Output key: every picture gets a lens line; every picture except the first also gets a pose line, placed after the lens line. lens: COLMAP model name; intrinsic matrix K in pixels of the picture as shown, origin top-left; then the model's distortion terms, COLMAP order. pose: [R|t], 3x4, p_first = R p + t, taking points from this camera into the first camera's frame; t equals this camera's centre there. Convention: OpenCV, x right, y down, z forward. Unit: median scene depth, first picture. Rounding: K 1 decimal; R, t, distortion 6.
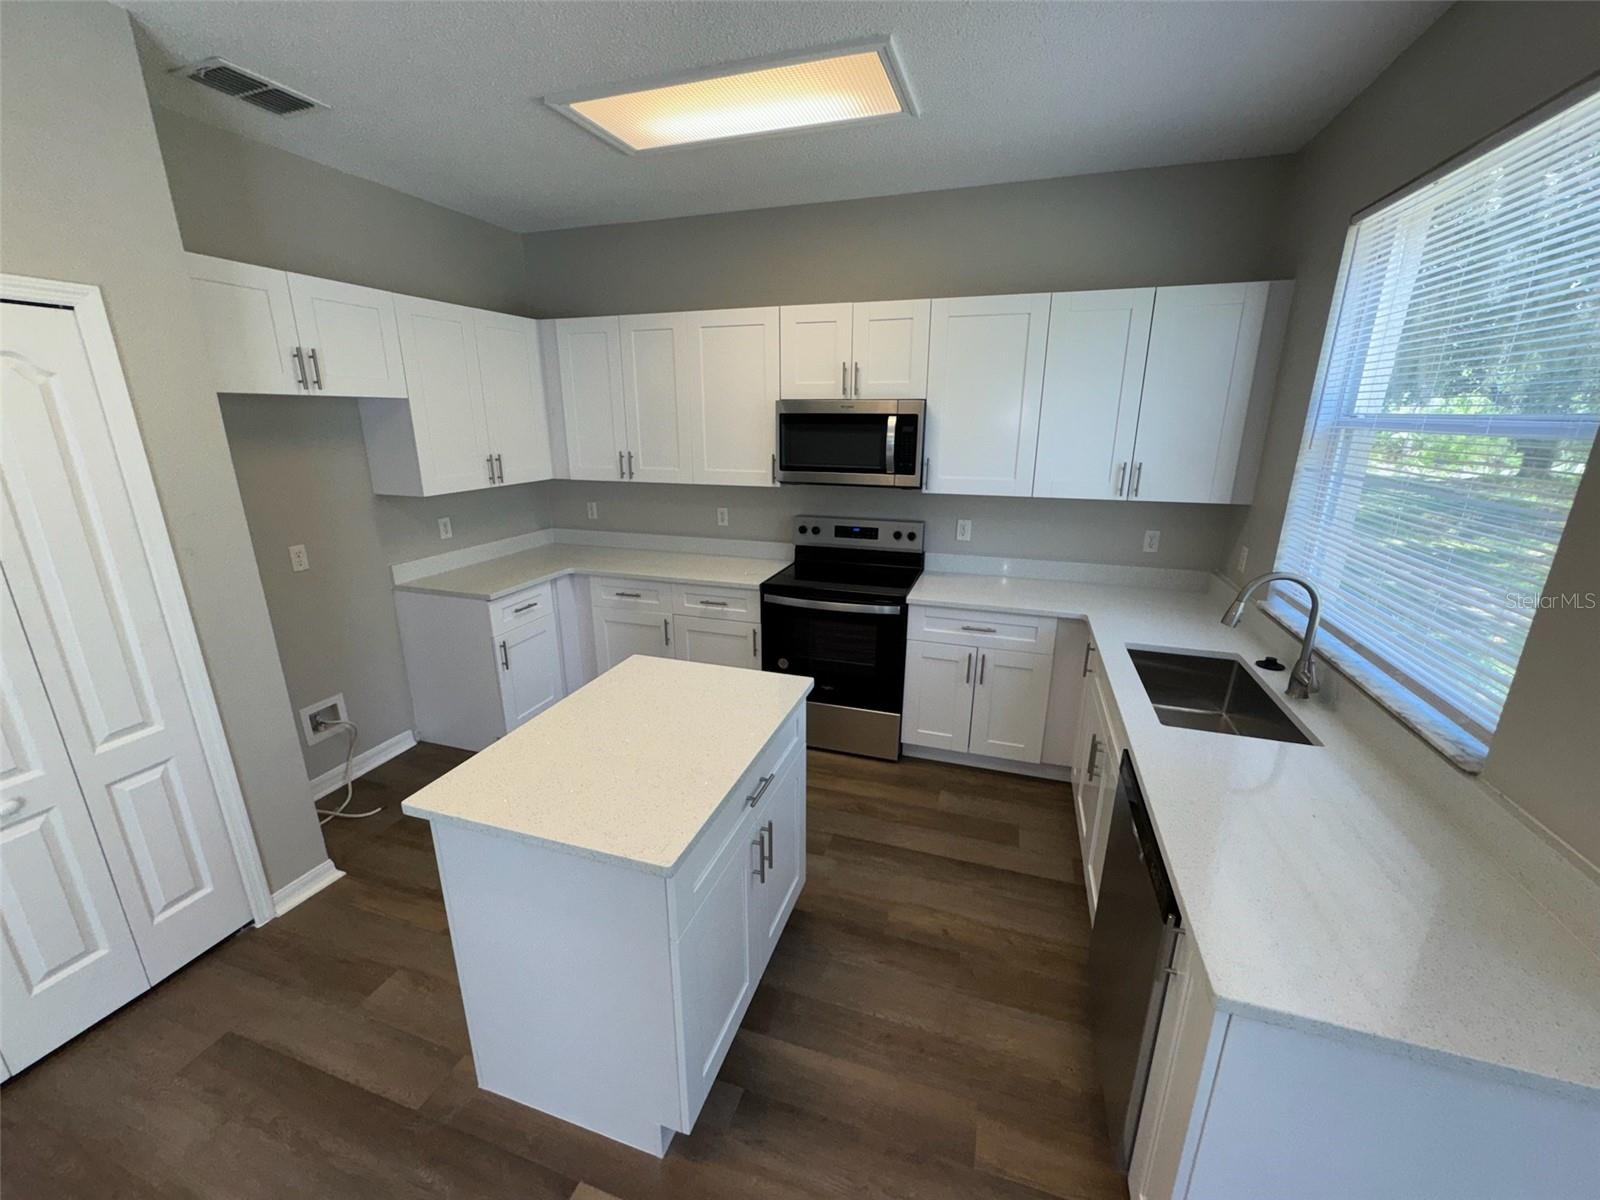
lens RADIAL K [[640.0, 0, 801.1], [0, 640.0, 597.5], [0, 0, 1]] dist [-0.004031, 0.000115]
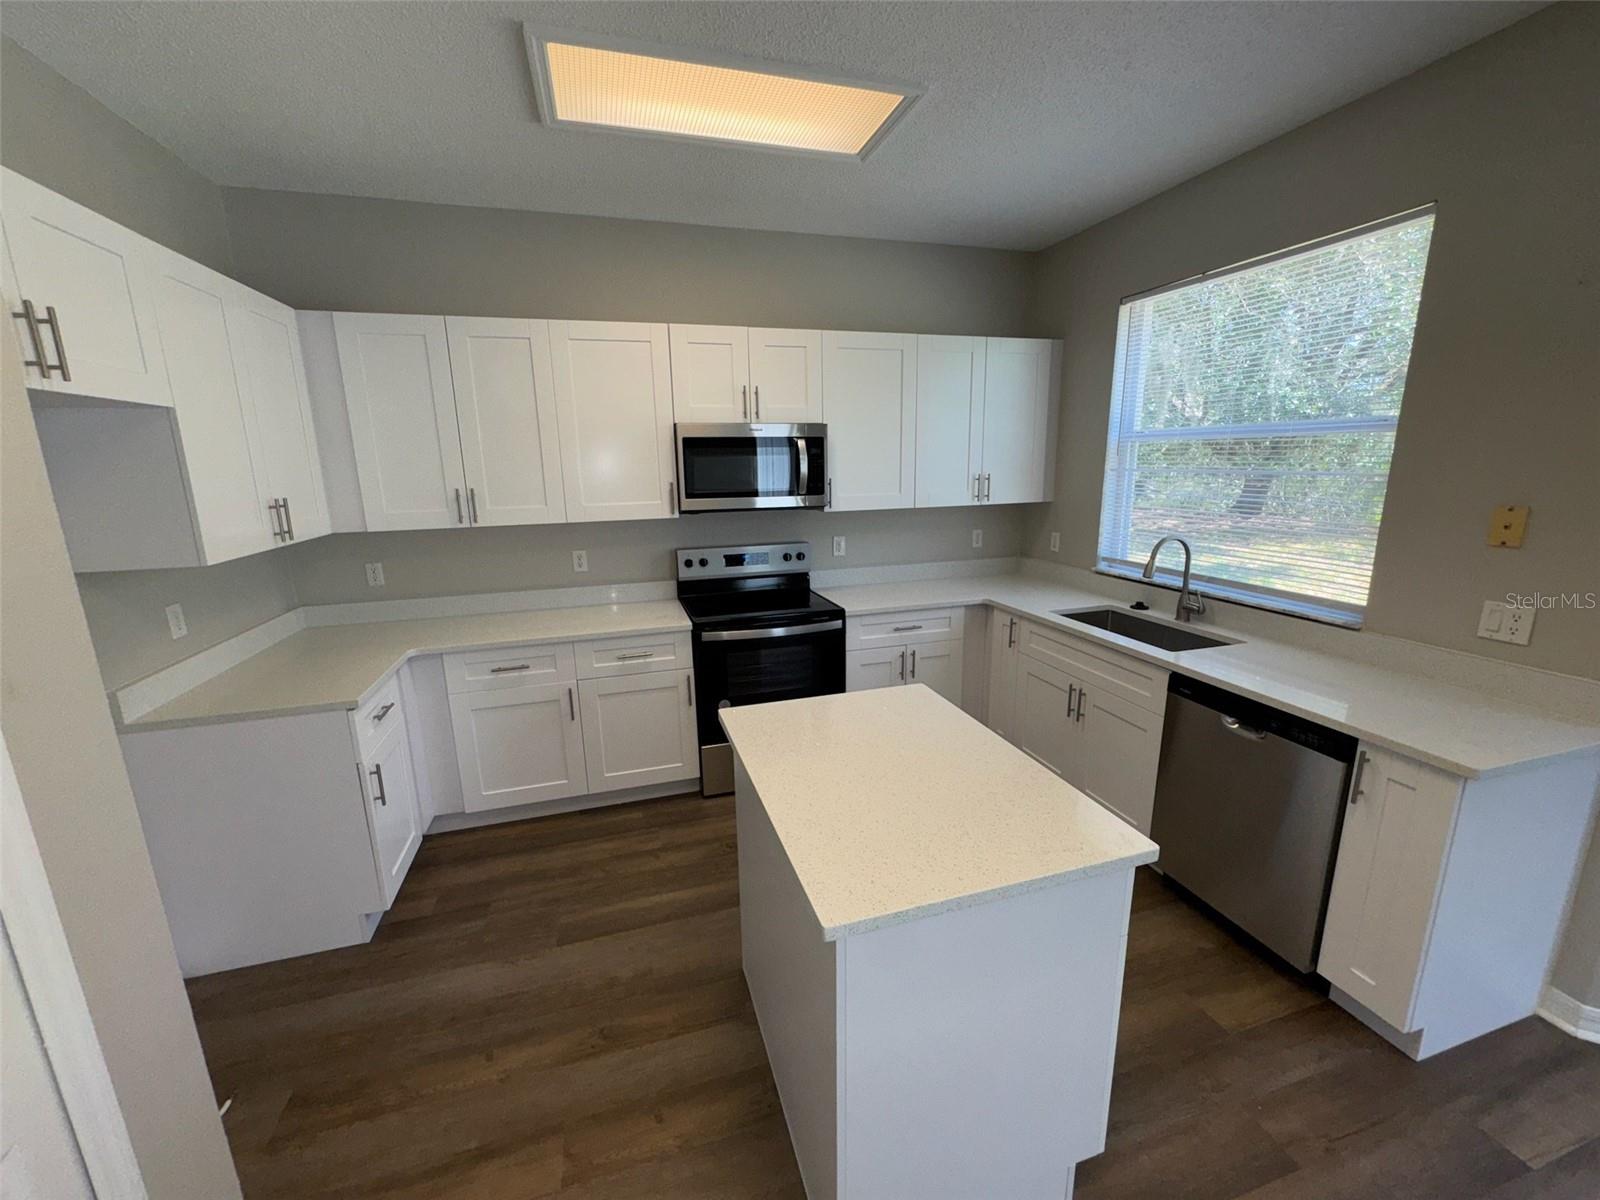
lens RADIAL K [[640.0, 0, 798.3], [0, 640.0, 596.4], [0, 0, 1]] dist [-0.004031, 0.000115]
pose [[0.818939, -0.136178, 0.557489, -0.446185], [0.176456, 0.984129, -0.018815, -0.015204], [-0.546079, 0.113781, 0.829971, 0.170601]]
